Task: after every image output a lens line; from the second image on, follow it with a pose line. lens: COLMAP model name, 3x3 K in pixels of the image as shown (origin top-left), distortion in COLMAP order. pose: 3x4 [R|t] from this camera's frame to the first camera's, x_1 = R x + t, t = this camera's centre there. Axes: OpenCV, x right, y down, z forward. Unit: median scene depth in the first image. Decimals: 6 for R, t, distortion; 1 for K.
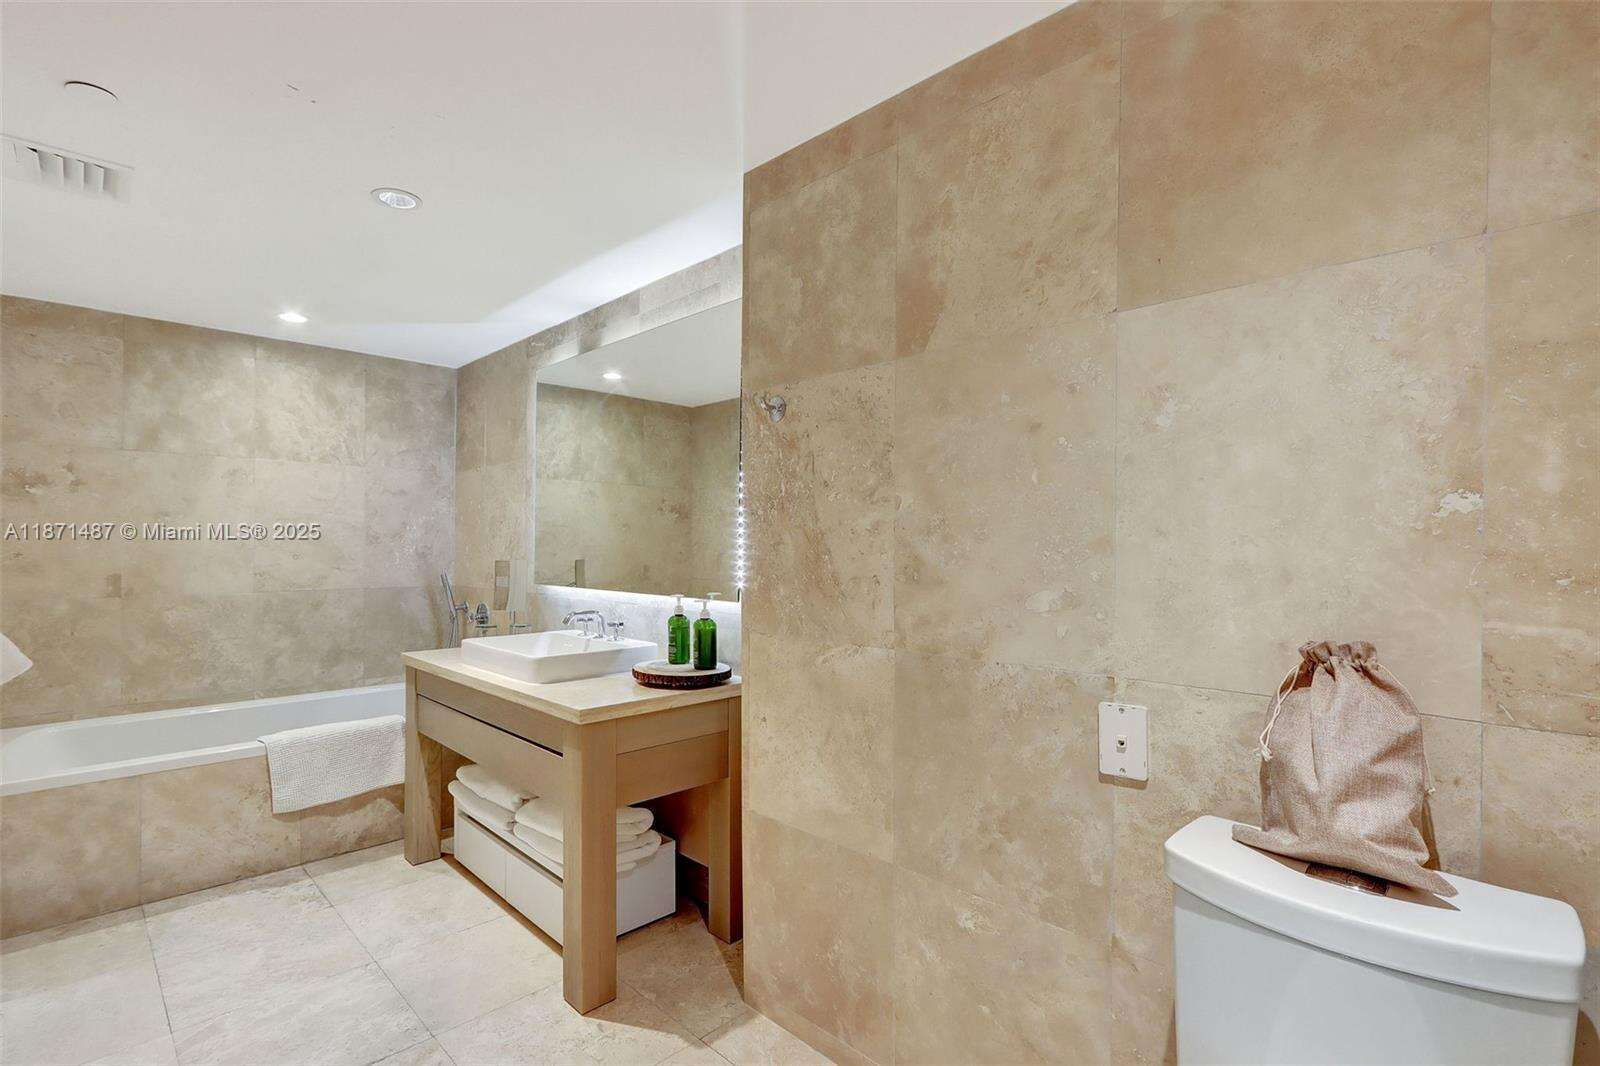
lens RADIAL K [[757.8, 0, 797.2], [0, 757.8, 578.0], [0, 0, 1]] dist [-0.003613, -0.000611]
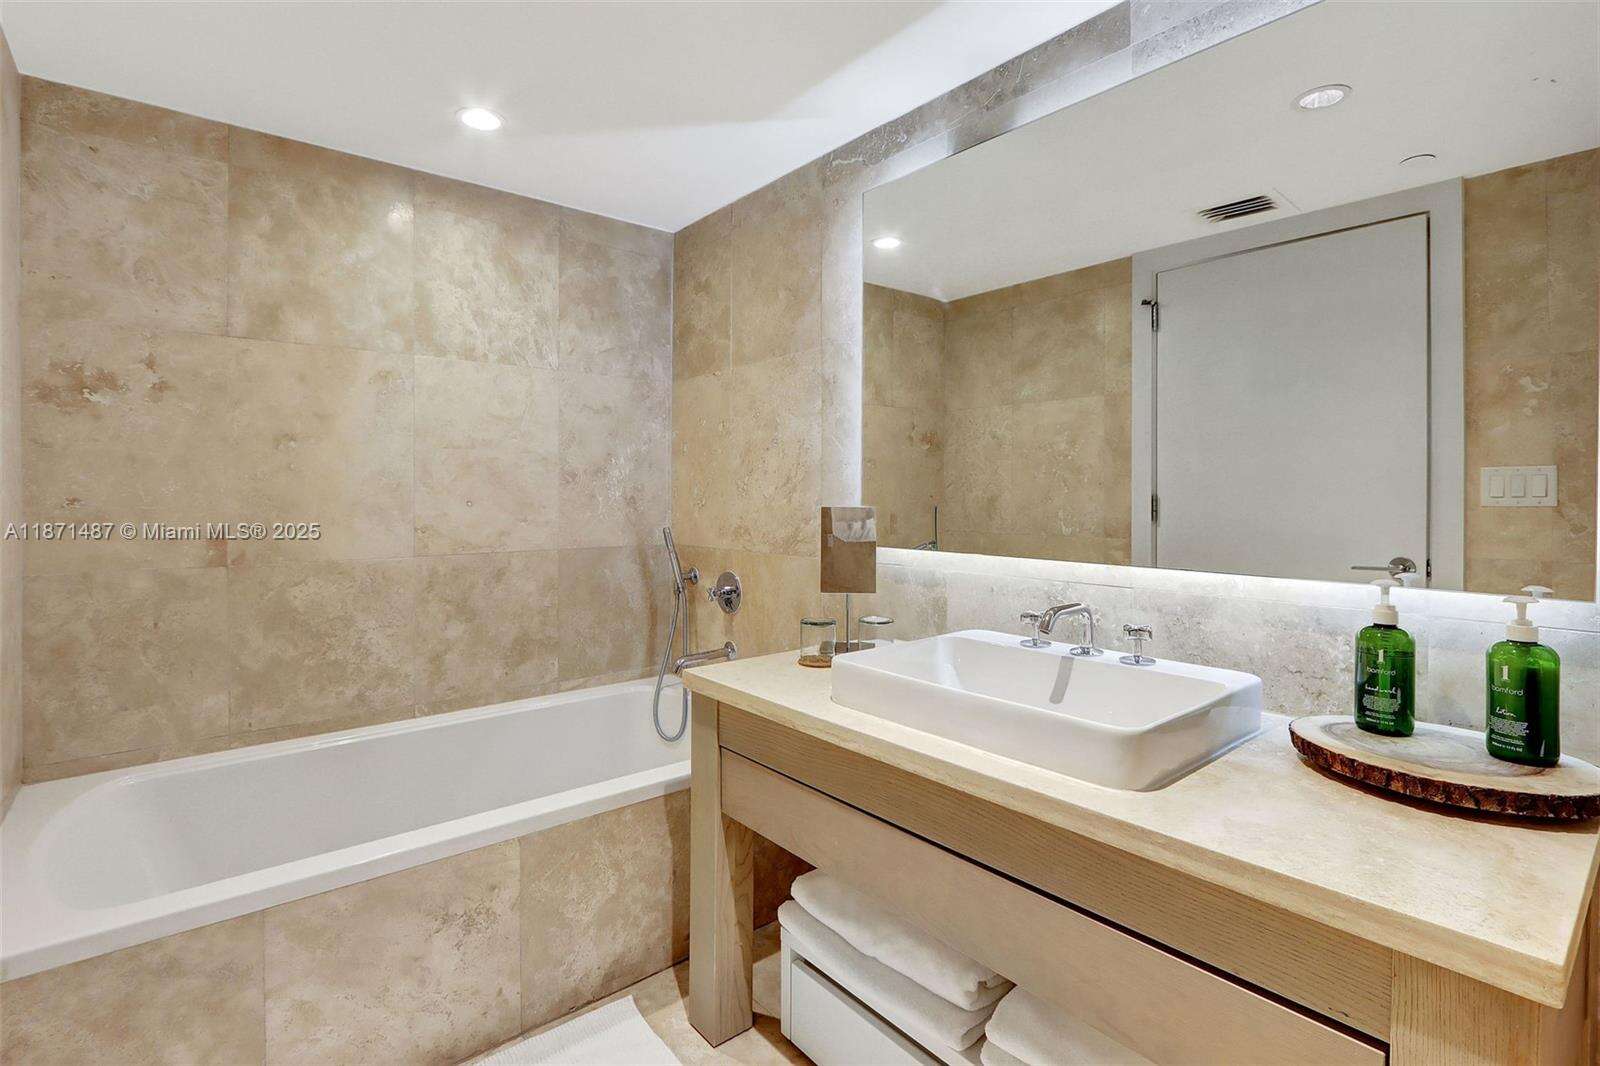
lens RADIAL K [[751.9, 0, 794.4], [0, 751.9, 532.3], [0, 0, 1]] dist [-0.010446, 0.000709]
pose [[0.996502, -0.000945, -0.083565, -0.350985], [0.001684, 0.999960, 0.008775, -0.008207], [0.083553, -0.008885, 0.996464, 0.395213]]
